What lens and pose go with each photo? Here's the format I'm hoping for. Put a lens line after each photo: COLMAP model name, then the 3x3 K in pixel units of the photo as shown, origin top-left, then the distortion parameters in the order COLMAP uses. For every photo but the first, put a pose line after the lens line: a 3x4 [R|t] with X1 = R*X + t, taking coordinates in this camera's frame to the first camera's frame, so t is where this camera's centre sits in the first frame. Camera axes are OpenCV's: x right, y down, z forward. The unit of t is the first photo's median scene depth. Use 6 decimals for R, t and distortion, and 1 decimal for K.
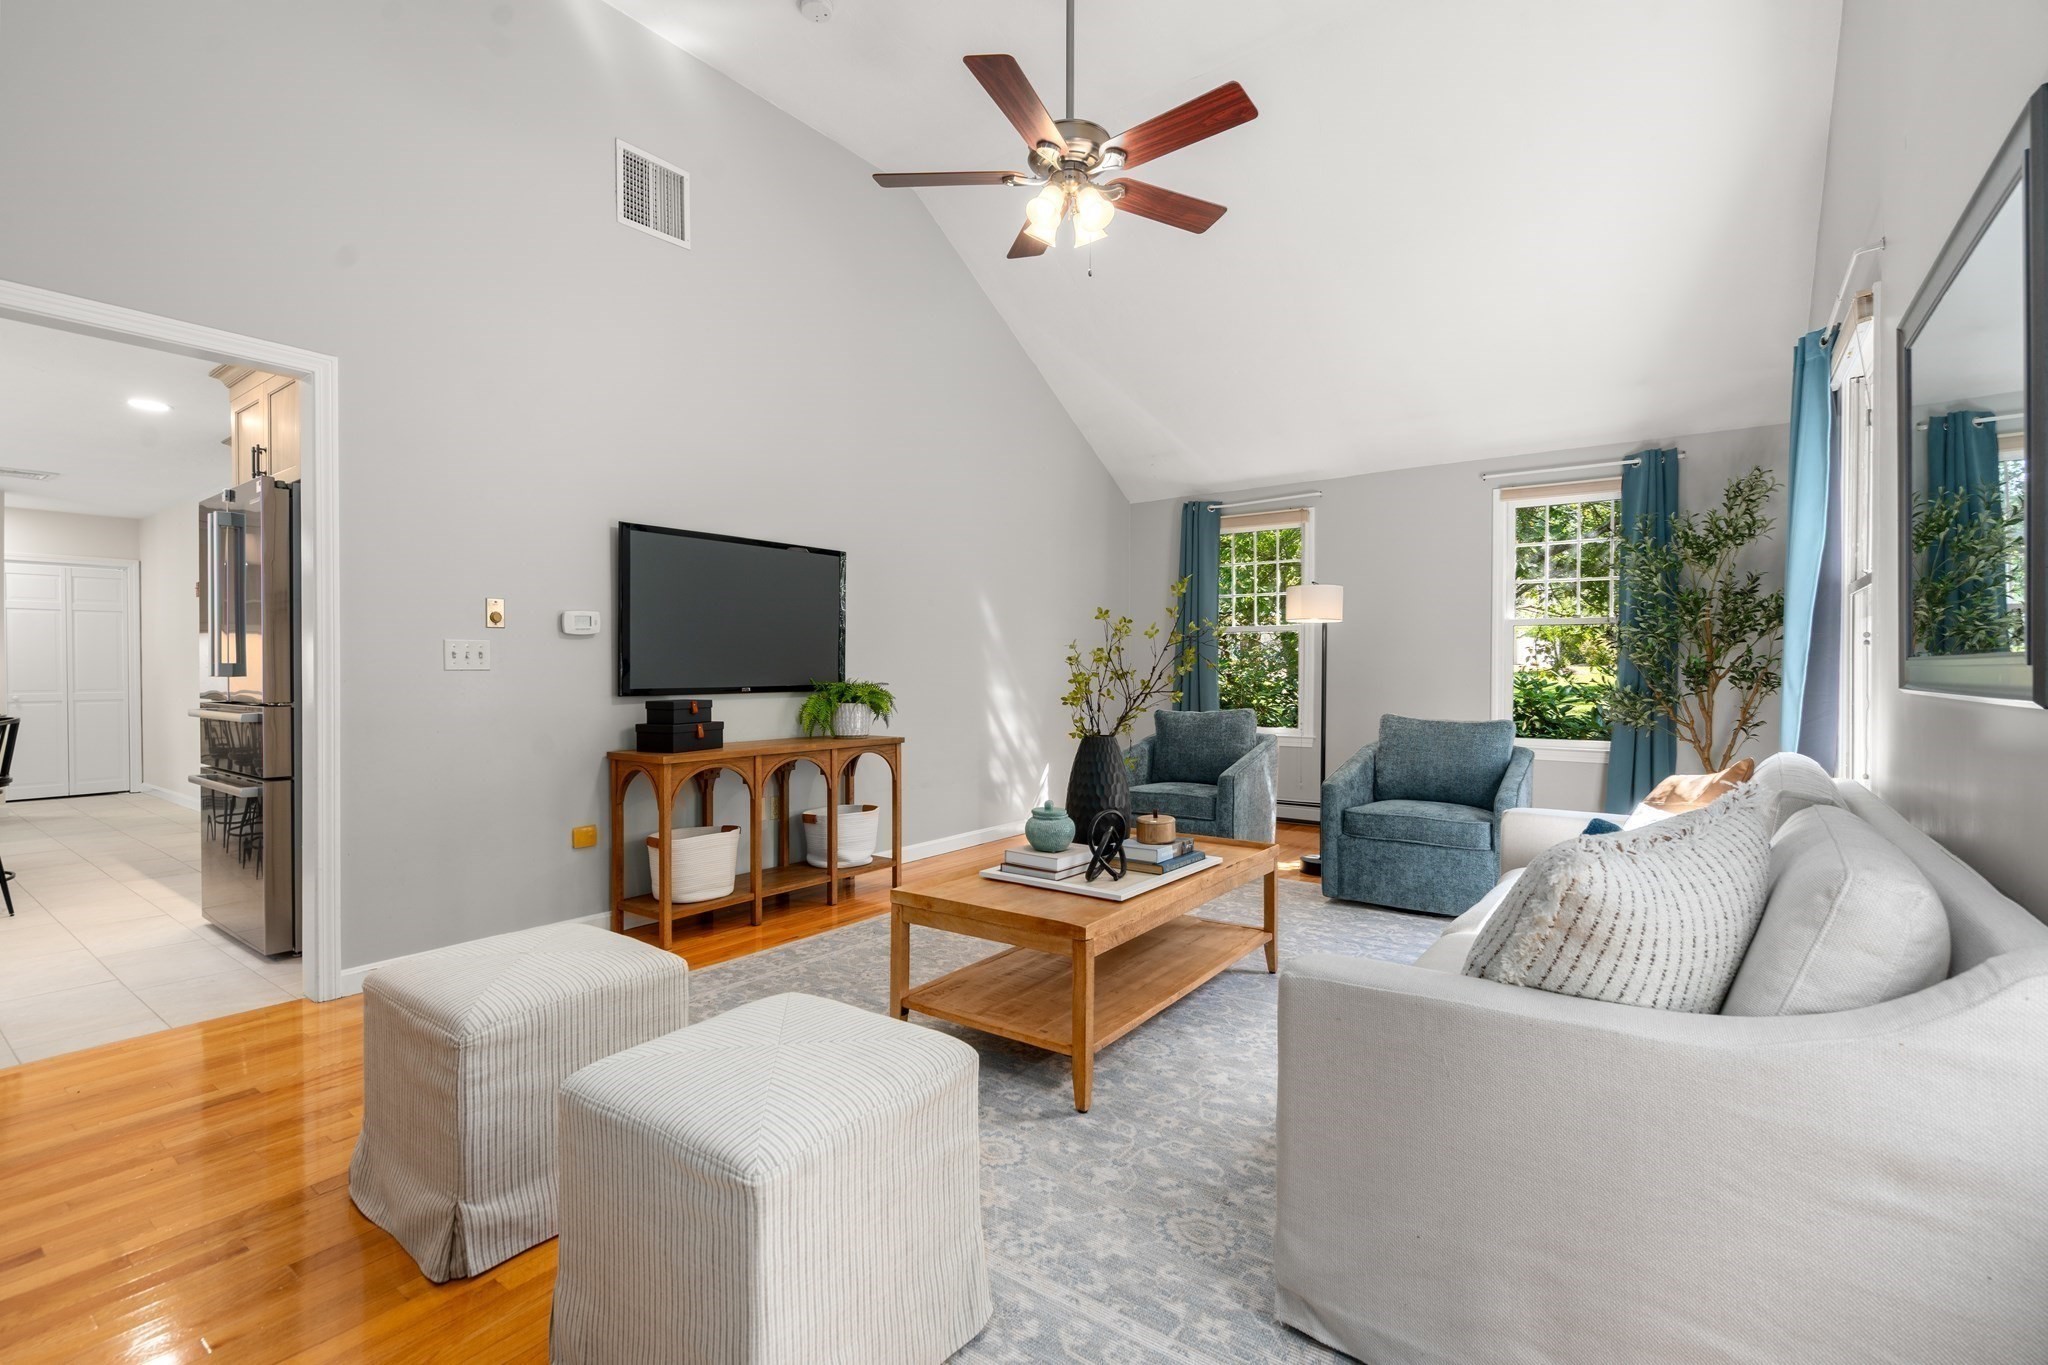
lens RADIAL K [[921.8, 0, 1037.6], [0, 921.8, 677.9], [0, 0, 1]] dist [0.000156, 0.000493]
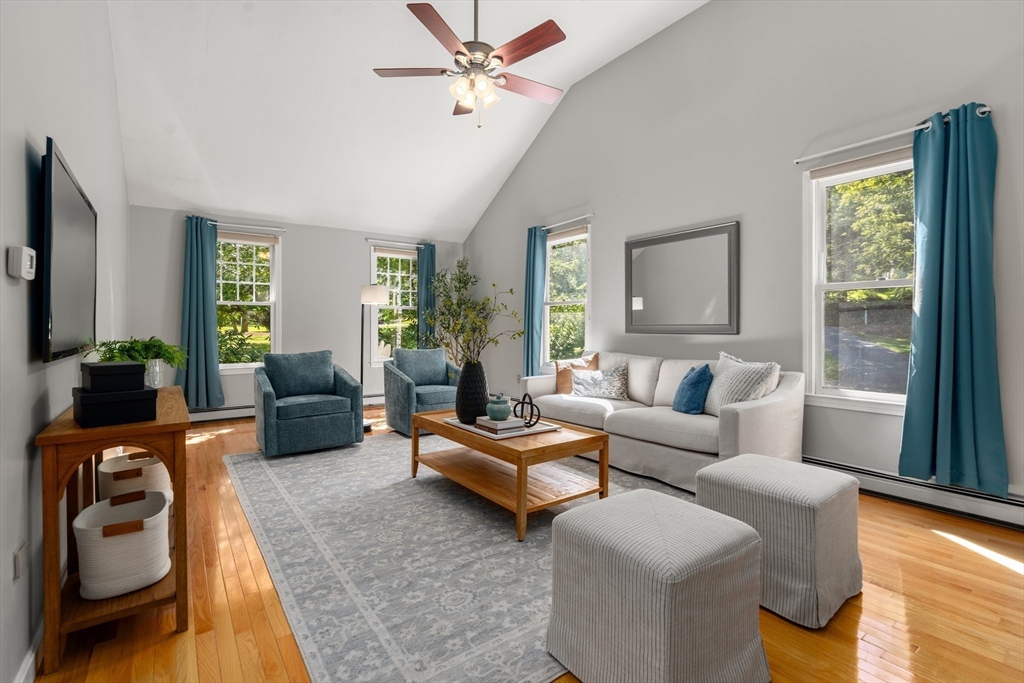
lens RADIAL K [[467.7, 0, 502.8], [0, 467.7, 328.8], [0, 0, 1]] dist [0.000033, 0.000581]
pose [[0.321256, -0.002711, 0.946988, -0.751104], [0.010735, 0.999942, -0.000780, -0.003613], [-0.946931, 0.010417, 0.321267, 0.545679]]
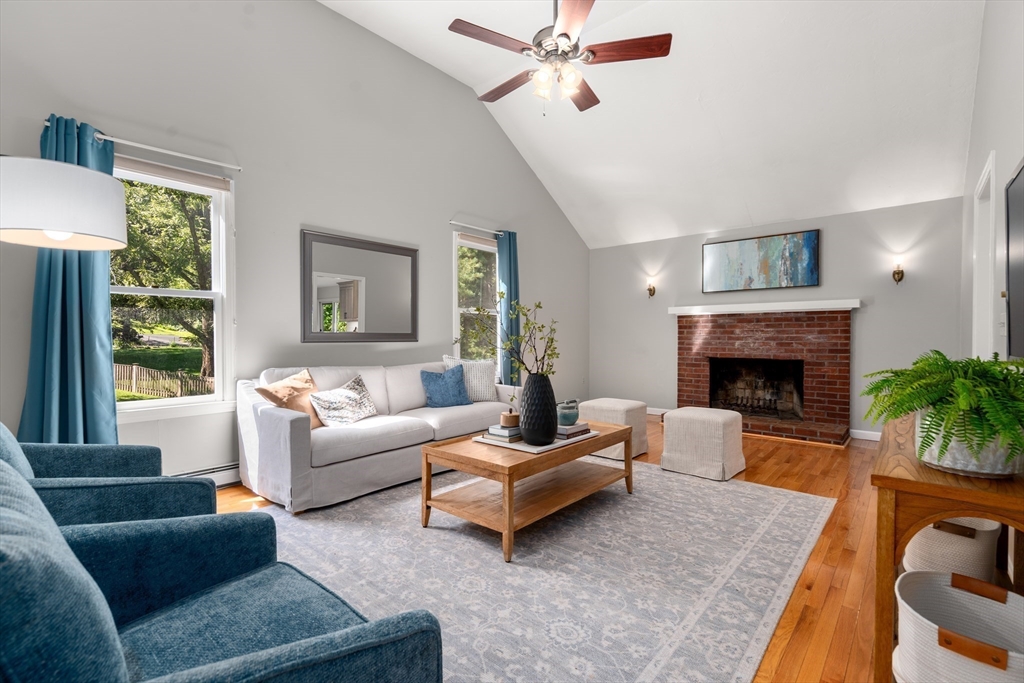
lens RADIAL K [[460.9, 0, 518.8], [0, 460.9, 339.2], [0, 0, 1]] dist [0.000156, 0.000493]
pose [[-0.996563, -0.001549, 0.082820, 0.026410], [-0.000161, 0.999859, 0.016765, -0.013959], [-0.082835, 0.016694, -0.996423, 1.636633]]
